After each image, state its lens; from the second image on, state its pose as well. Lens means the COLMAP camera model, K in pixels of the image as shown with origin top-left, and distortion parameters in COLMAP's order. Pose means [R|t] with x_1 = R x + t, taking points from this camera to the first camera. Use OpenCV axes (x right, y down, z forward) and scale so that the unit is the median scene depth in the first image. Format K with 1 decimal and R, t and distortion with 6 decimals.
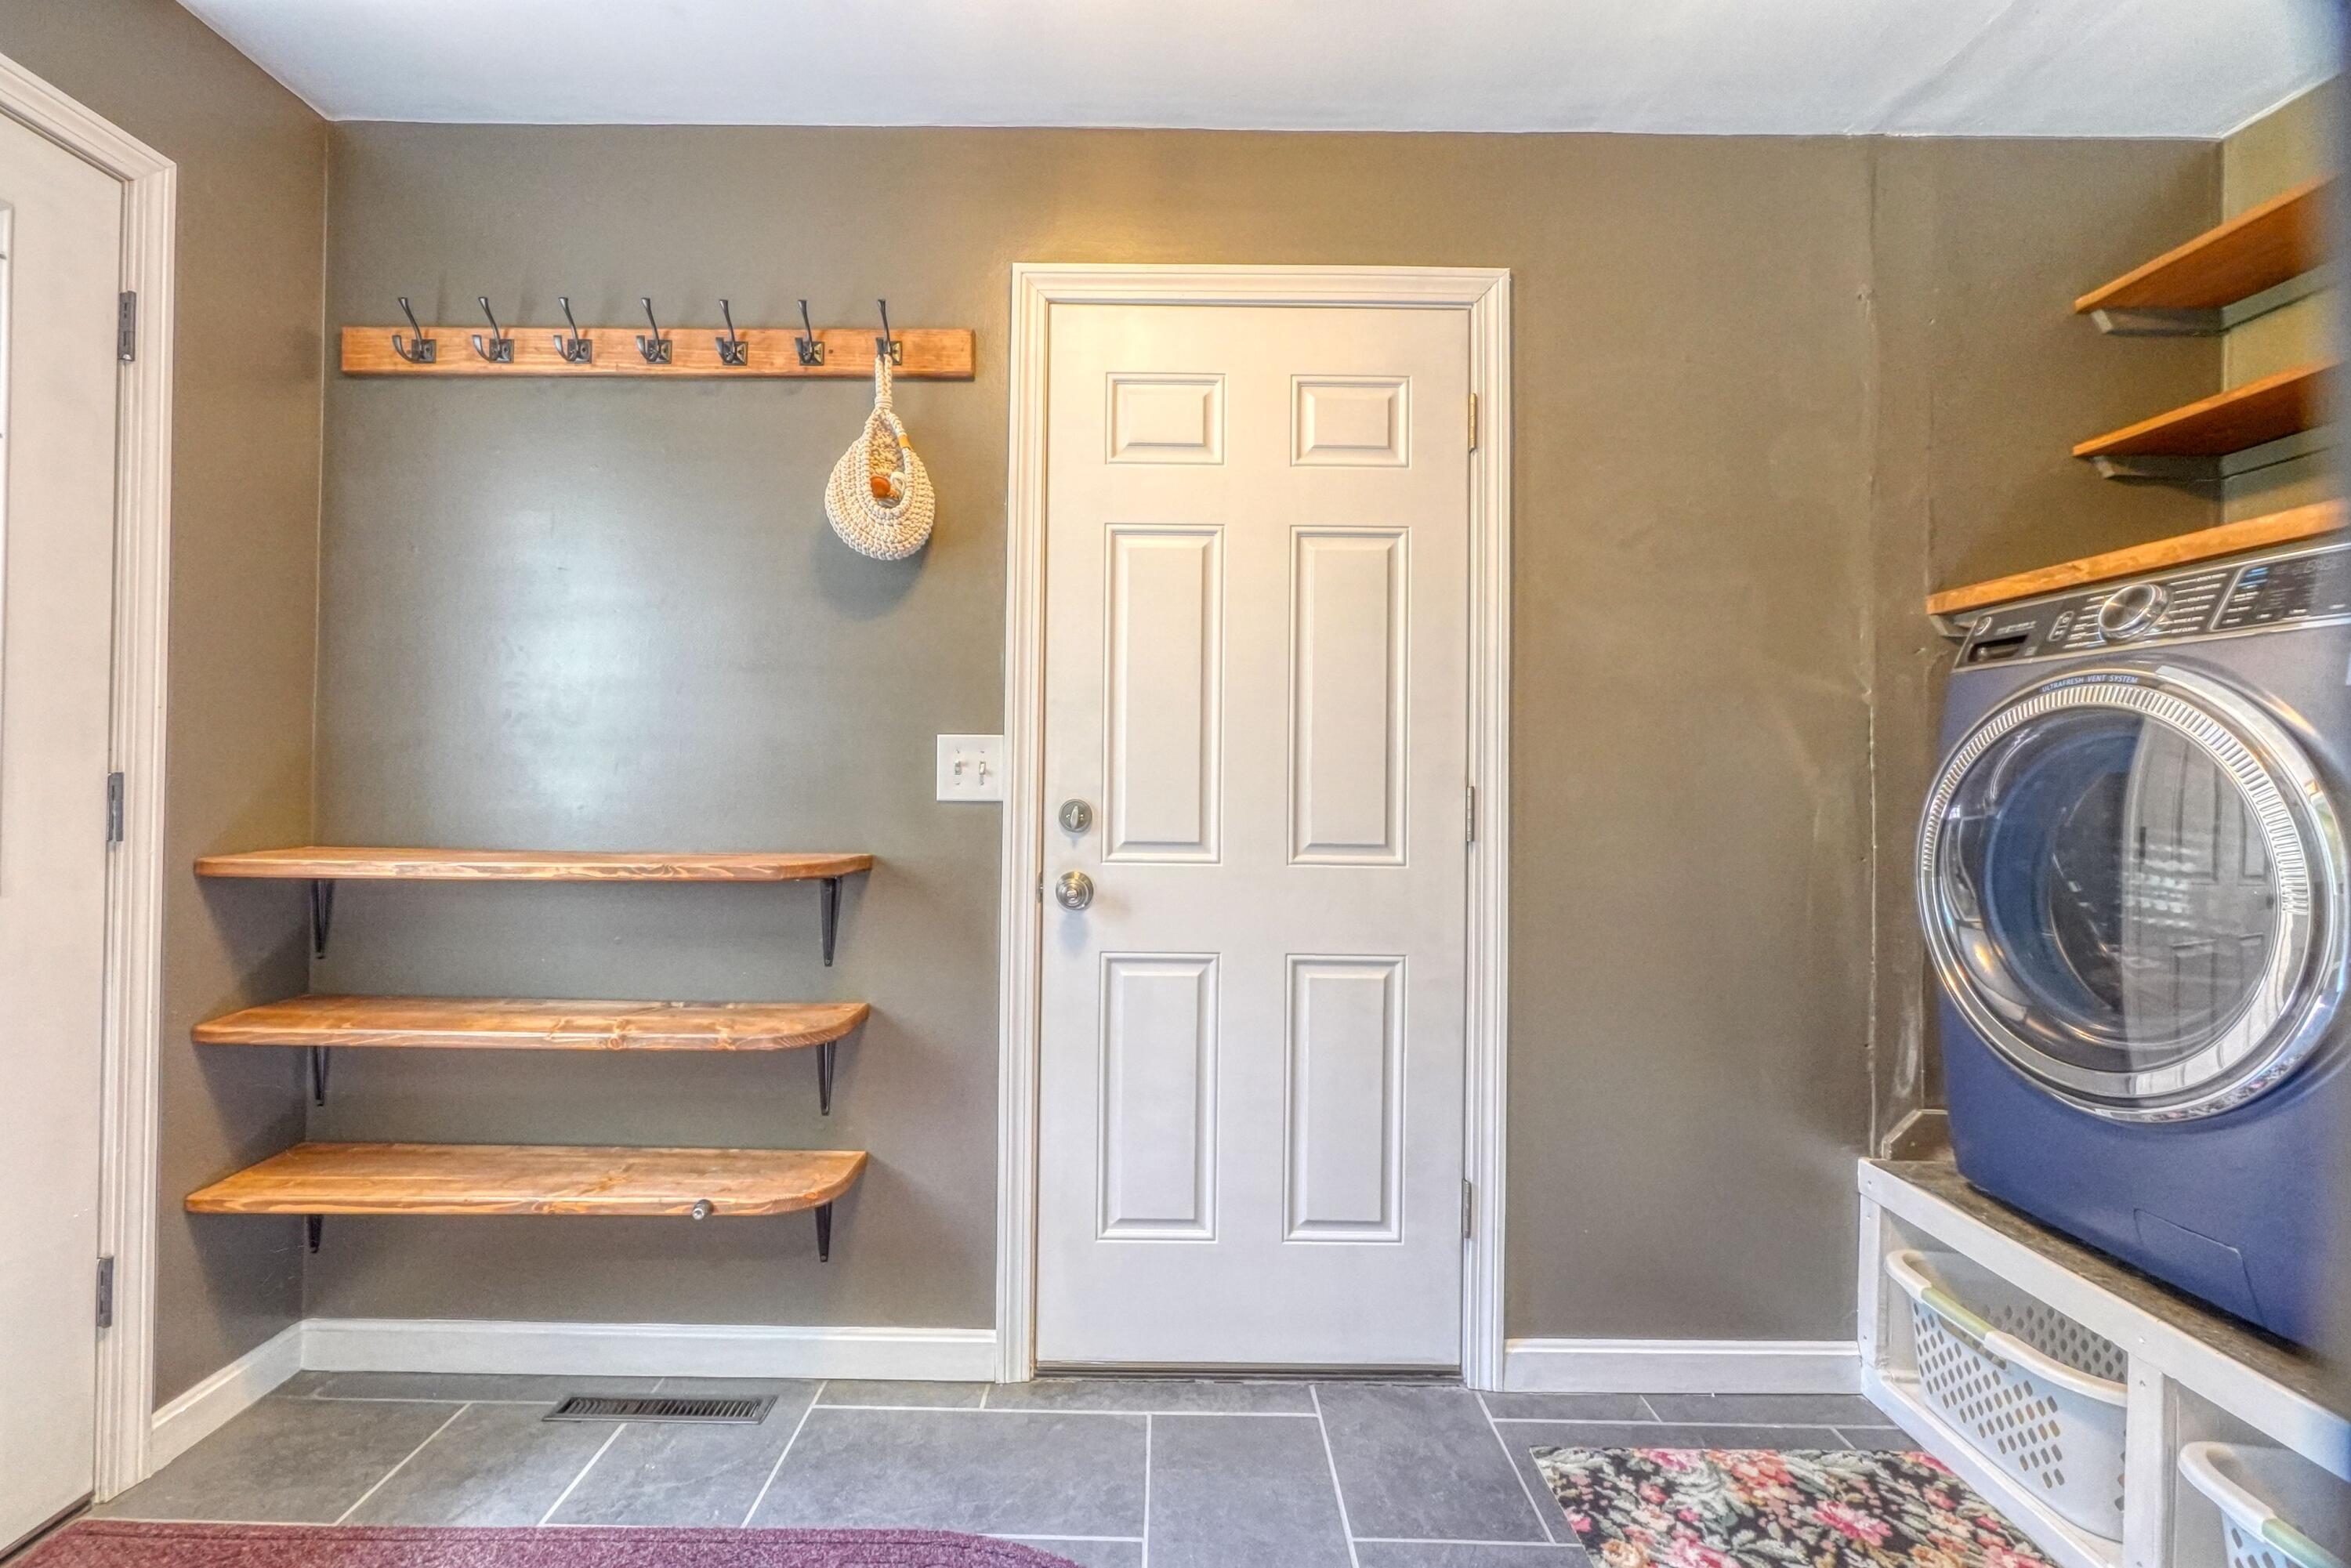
lens RADIAL K [[1024.8, 0, 1152.6], [0, 1024.8, 772.9], [0, 0, 1]] dist [0.005277, 0.000478]
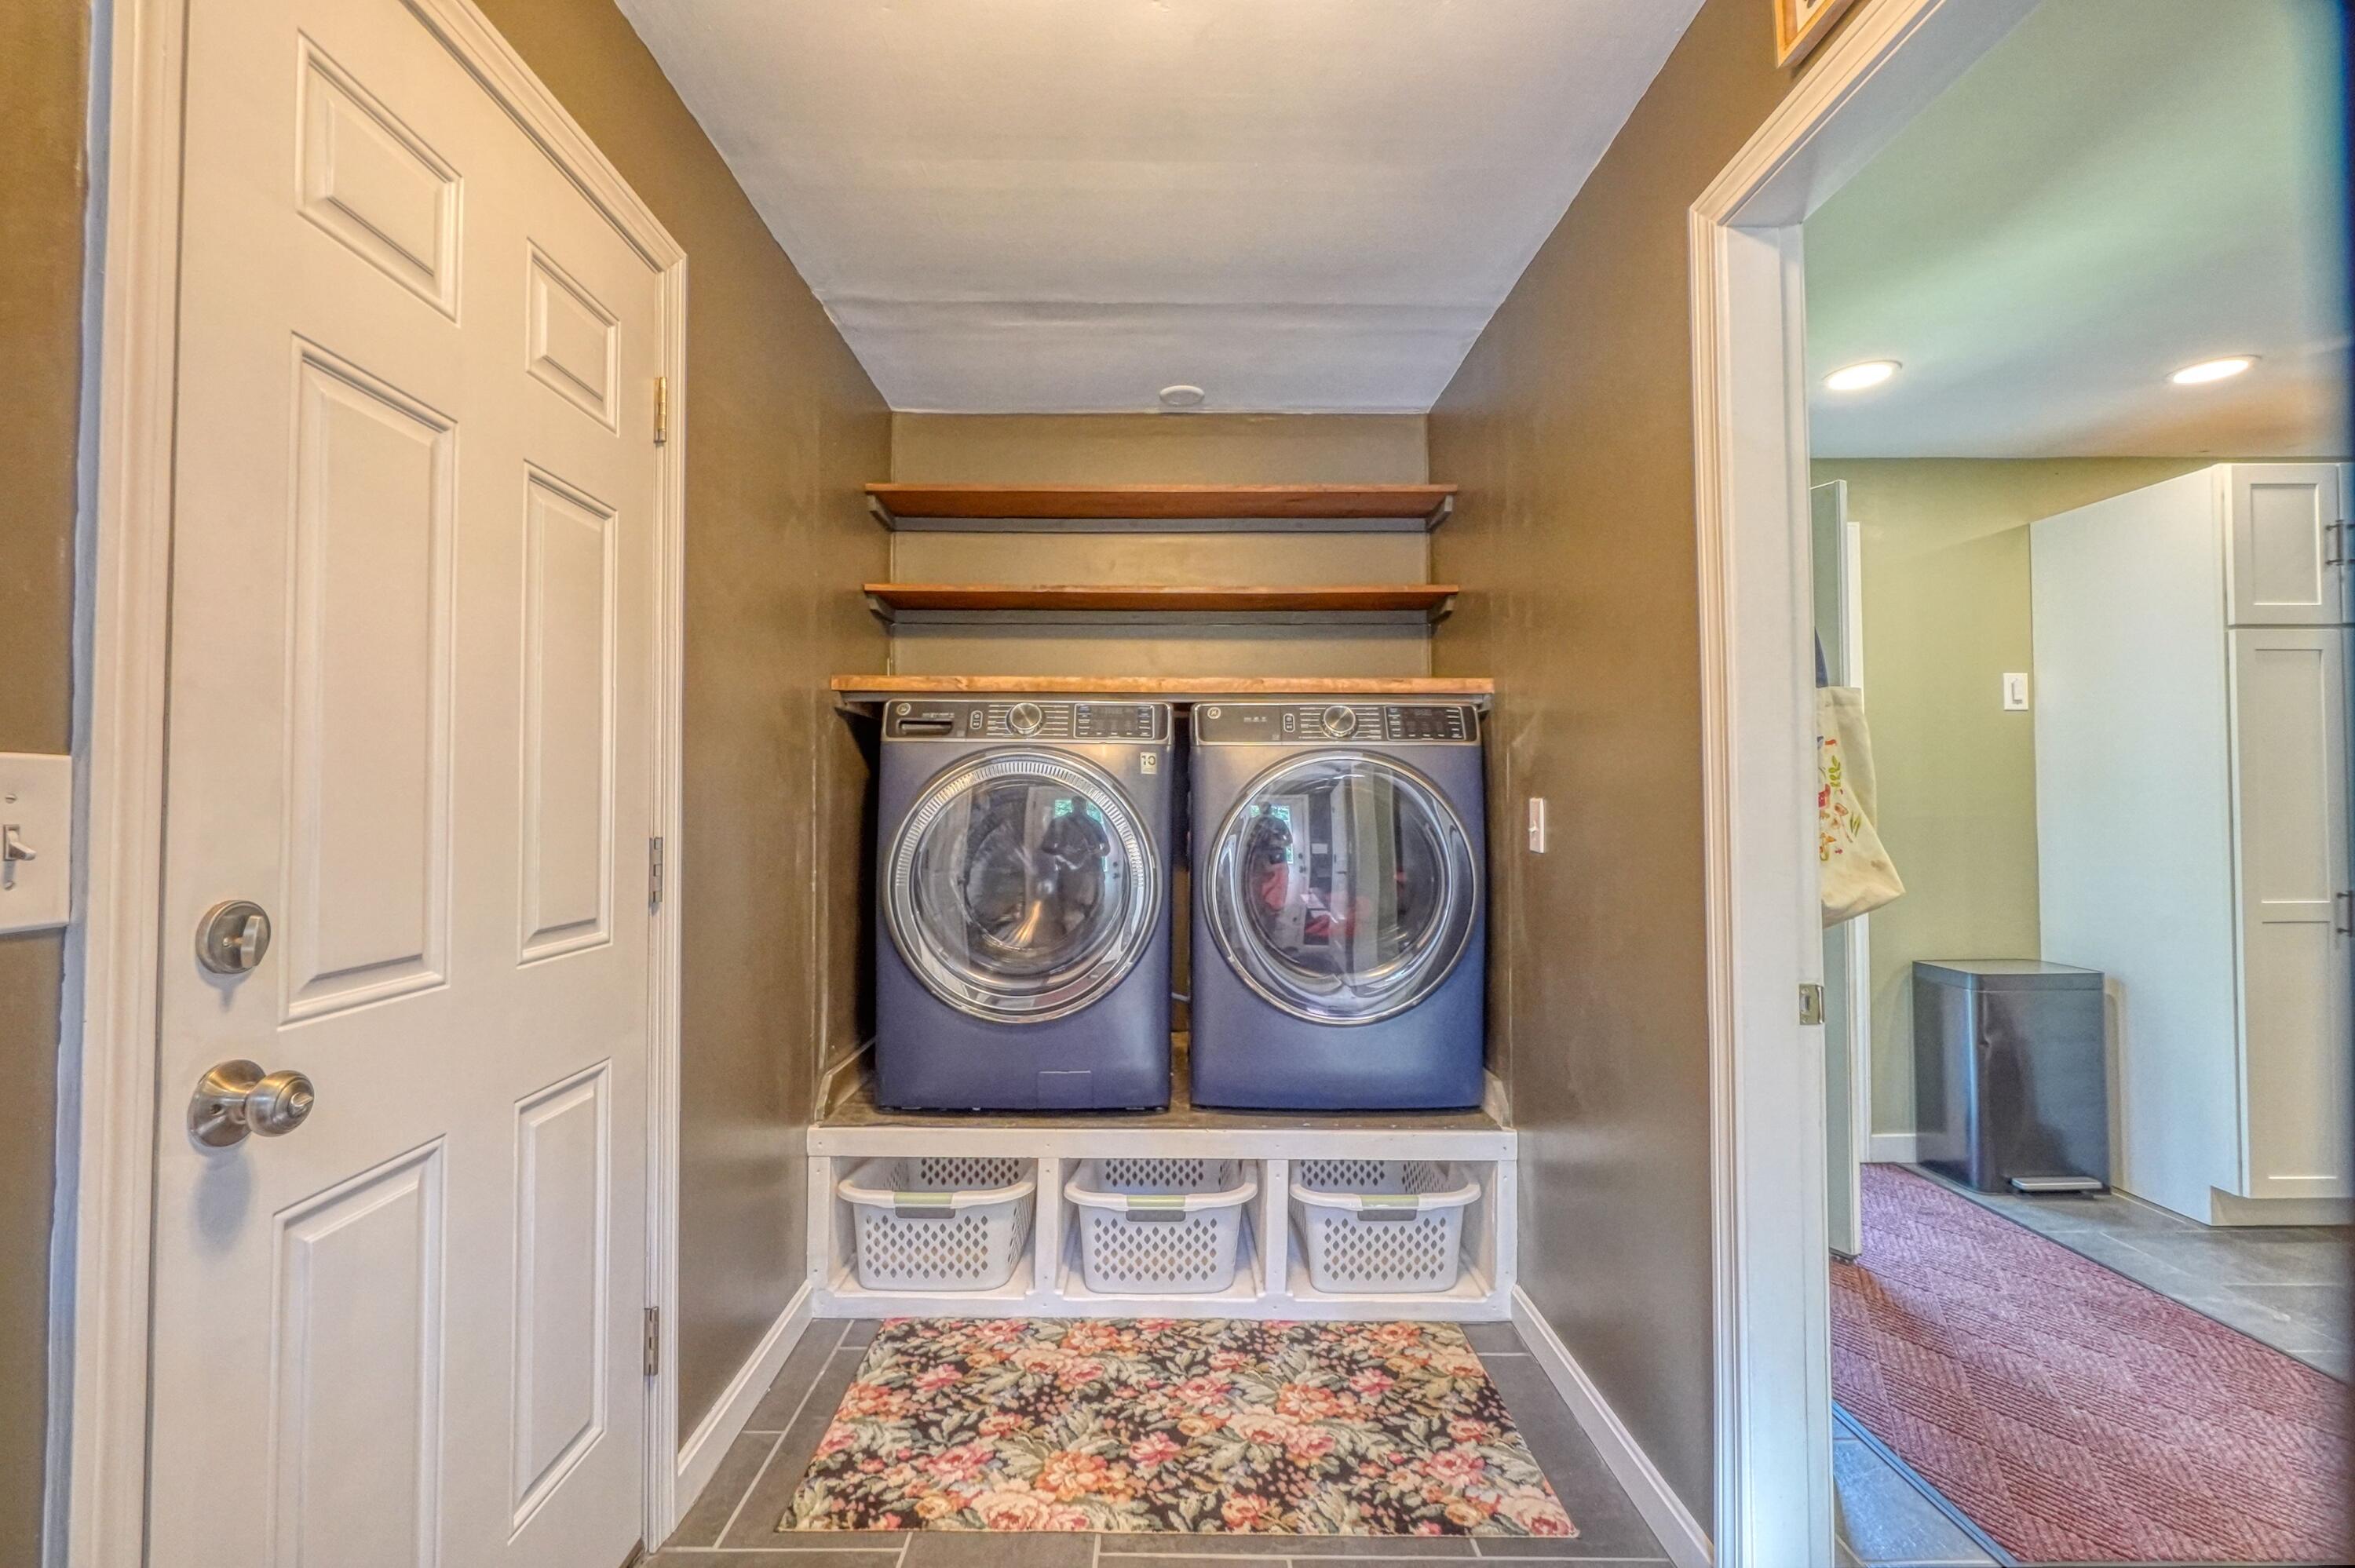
lens RADIAL K [[1026.4, 0, 1154.5], [0, 1026.4, 772.9], [0, 0, 1]] dist [0.005277, 0.000478]
pose [[-0.000308, 0.019174, 0.999816, -0.620855], [-0.012171, 0.999742, -0.019176, -0.033001], [-0.999926, -0.012174, -0.000075, 0.674734]]
